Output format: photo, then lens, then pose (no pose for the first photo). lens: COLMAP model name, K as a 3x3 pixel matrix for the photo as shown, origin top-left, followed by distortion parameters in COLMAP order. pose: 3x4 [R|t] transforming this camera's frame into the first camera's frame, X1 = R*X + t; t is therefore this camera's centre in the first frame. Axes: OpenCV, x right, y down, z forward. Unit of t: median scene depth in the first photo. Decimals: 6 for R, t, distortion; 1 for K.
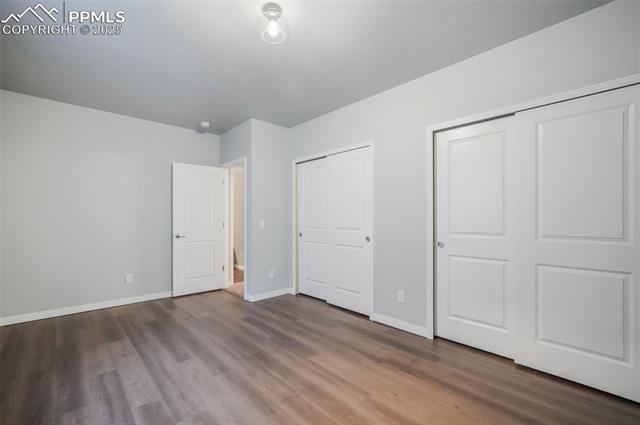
lens RADIAL K [[269.0, 0, 319.5], [0, 269.0, 218.5], [0, 0, 1]] dist [-0.000954, -0.000081]
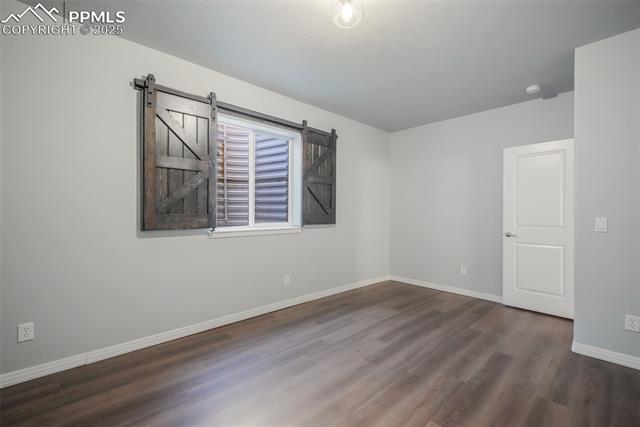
lens RADIAL K [[286.7, 0, 320.0], [0, 286.7, 213.5], [0, 0, 1]] dist [0.002103, 0.000251]
pose [[0.004145, 0.001738, -0.999990, 0.532657], [-0.003248, 0.999993, 0.001725, -0.000843], [0.999986, 0.003241, 0.004151, 0.568857]]
